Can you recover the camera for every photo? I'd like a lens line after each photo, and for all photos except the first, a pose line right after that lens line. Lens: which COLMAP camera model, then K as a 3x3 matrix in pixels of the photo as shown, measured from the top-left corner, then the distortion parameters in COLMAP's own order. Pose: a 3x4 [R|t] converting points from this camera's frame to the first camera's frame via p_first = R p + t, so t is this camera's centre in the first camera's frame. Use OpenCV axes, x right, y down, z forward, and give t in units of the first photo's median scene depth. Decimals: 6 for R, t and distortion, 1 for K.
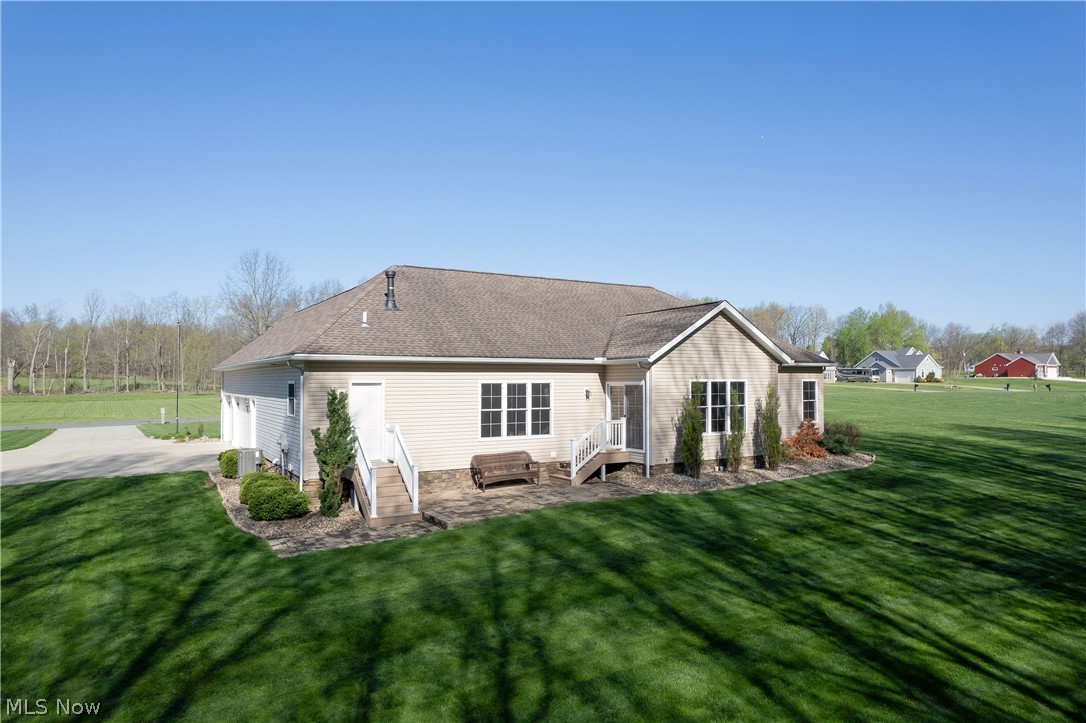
lens RADIAL K [[668.3, 0, 543.0], [0, 668.3, 361.5], [0, 0, 1]] dist [-0.071483, 0.054249]
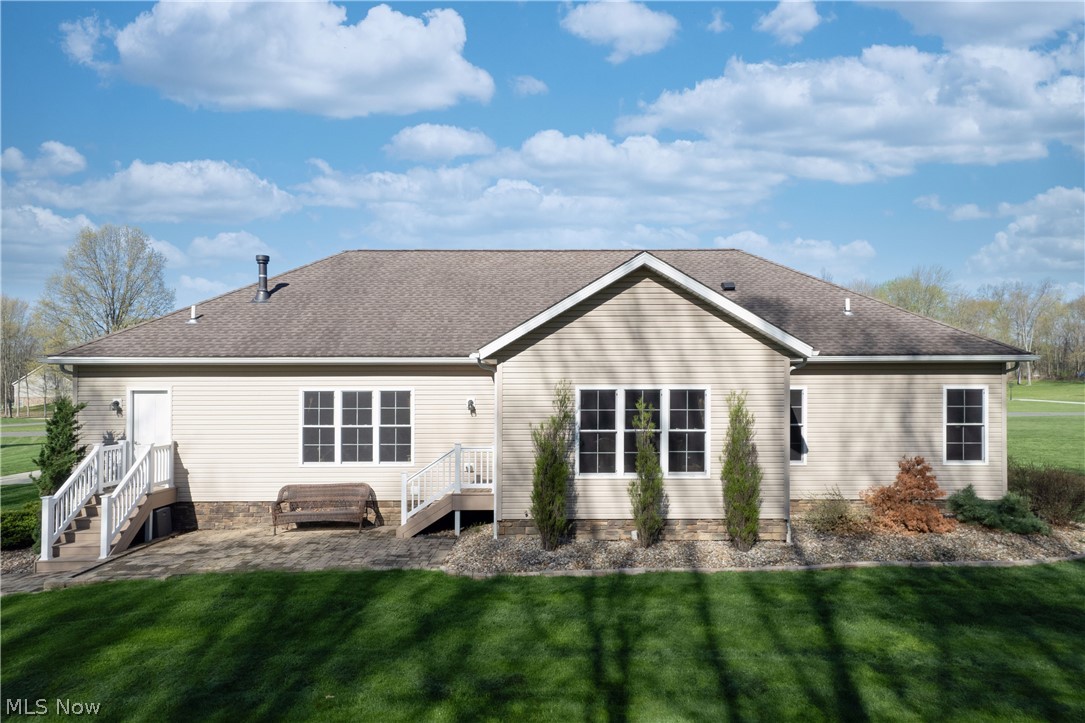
lens RADIAL K [[674.0, 0, 542.5], [0, 674.0, 361.5], [0, 0, 1]] dist [-0.002573, -0.000279]
pose [[0.866797, -0.021415, -0.498201, 0.503304], [0.014308, 0.999734, -0.018080, 0.015799], [0.498456, 0.008543, 0.866873, 0.442031]]
